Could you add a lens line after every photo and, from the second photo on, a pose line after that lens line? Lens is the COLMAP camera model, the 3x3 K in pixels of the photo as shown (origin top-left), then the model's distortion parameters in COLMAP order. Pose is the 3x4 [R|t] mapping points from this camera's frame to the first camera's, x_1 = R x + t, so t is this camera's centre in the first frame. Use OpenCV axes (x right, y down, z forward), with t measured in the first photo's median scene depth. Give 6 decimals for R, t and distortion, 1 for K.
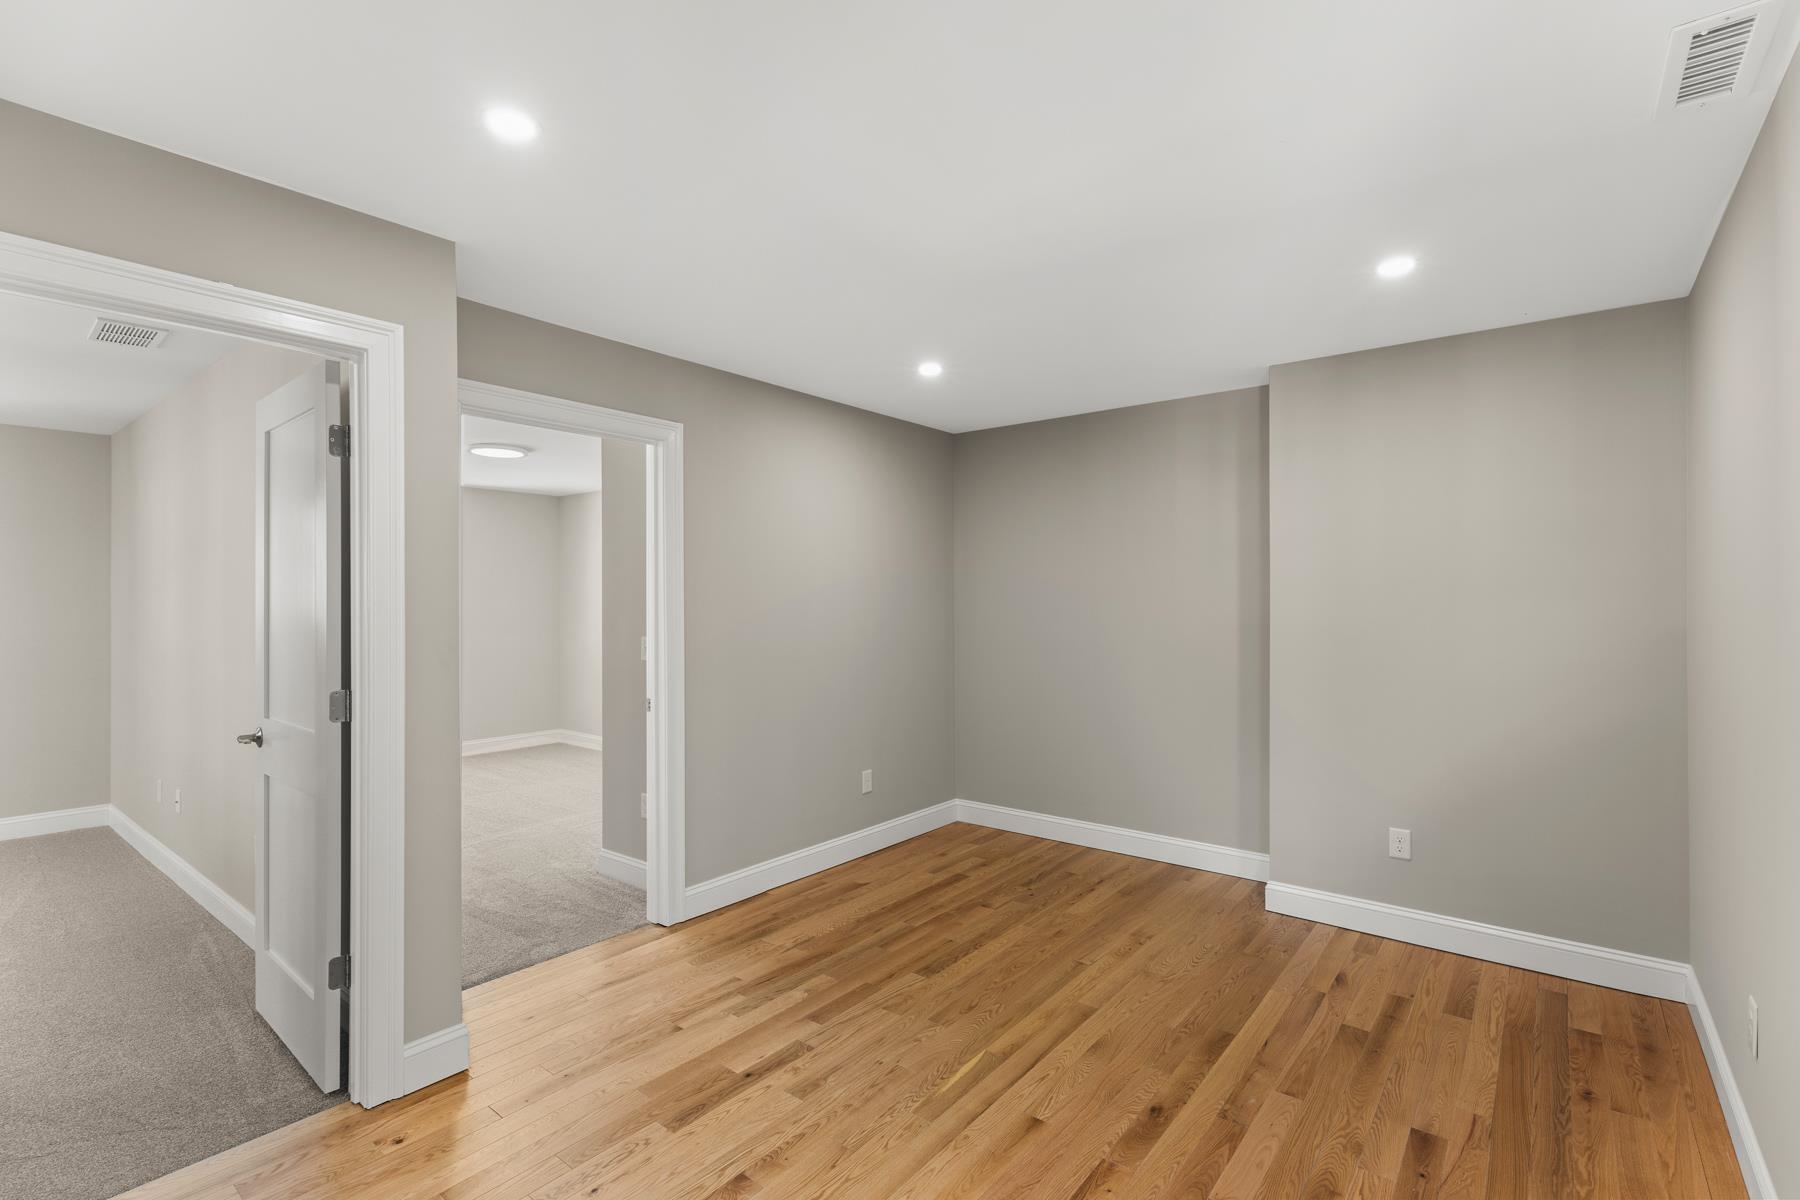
lens RADIAL K [[830.4, 0, 896.2], [0, 830.4, 593.0], [0, 0, 1]] dist [-0.000092, -0.000539]
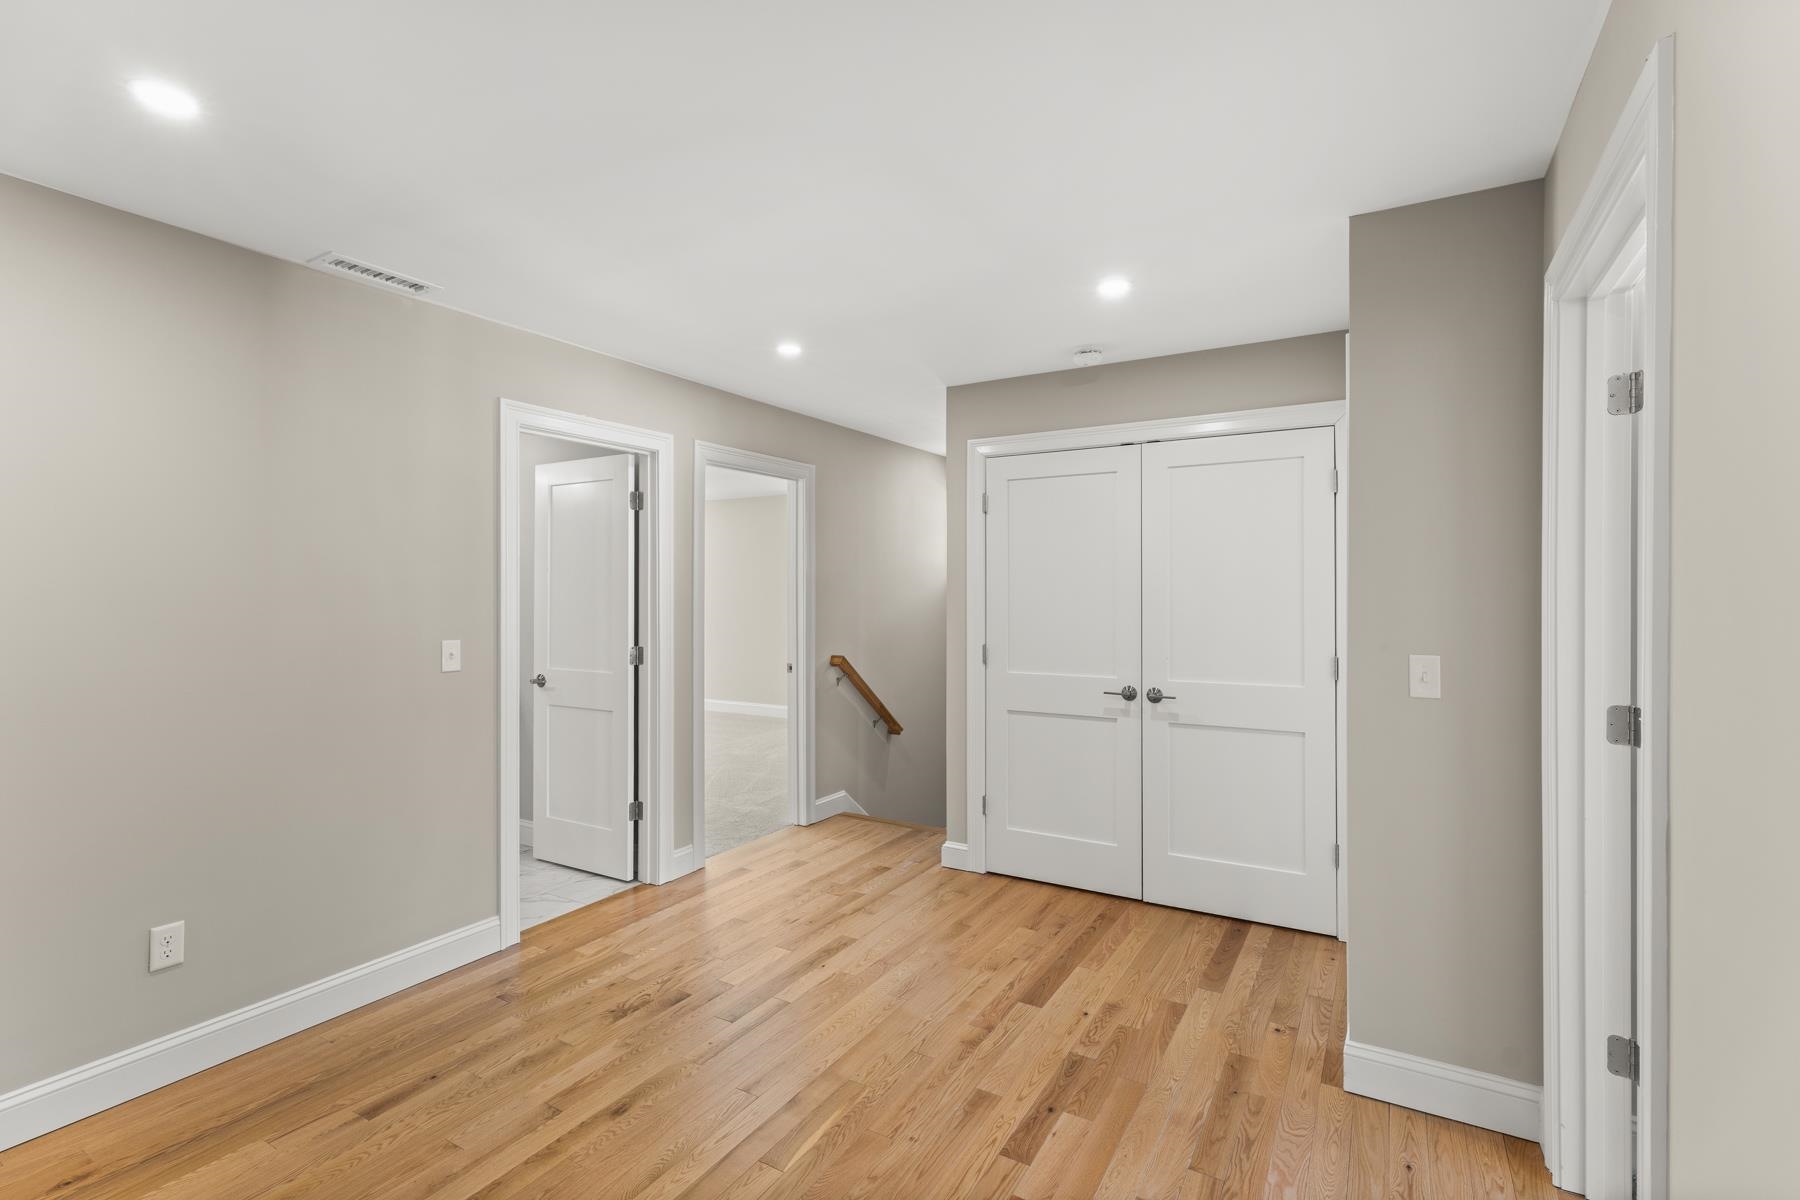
lens RADIAL K [[830.4, 0, 896.2], [0, 830.4, 593.0], [0, 0, 1]] dist [-0.000092, -0.000539]
pose [[-0.991423, 0.000712, -0.130692, 0.116397], [0.001336, 0.999988, -0.004681, 0.013208], [0.130687, -0.004816, -0.991412, 1.984943]]
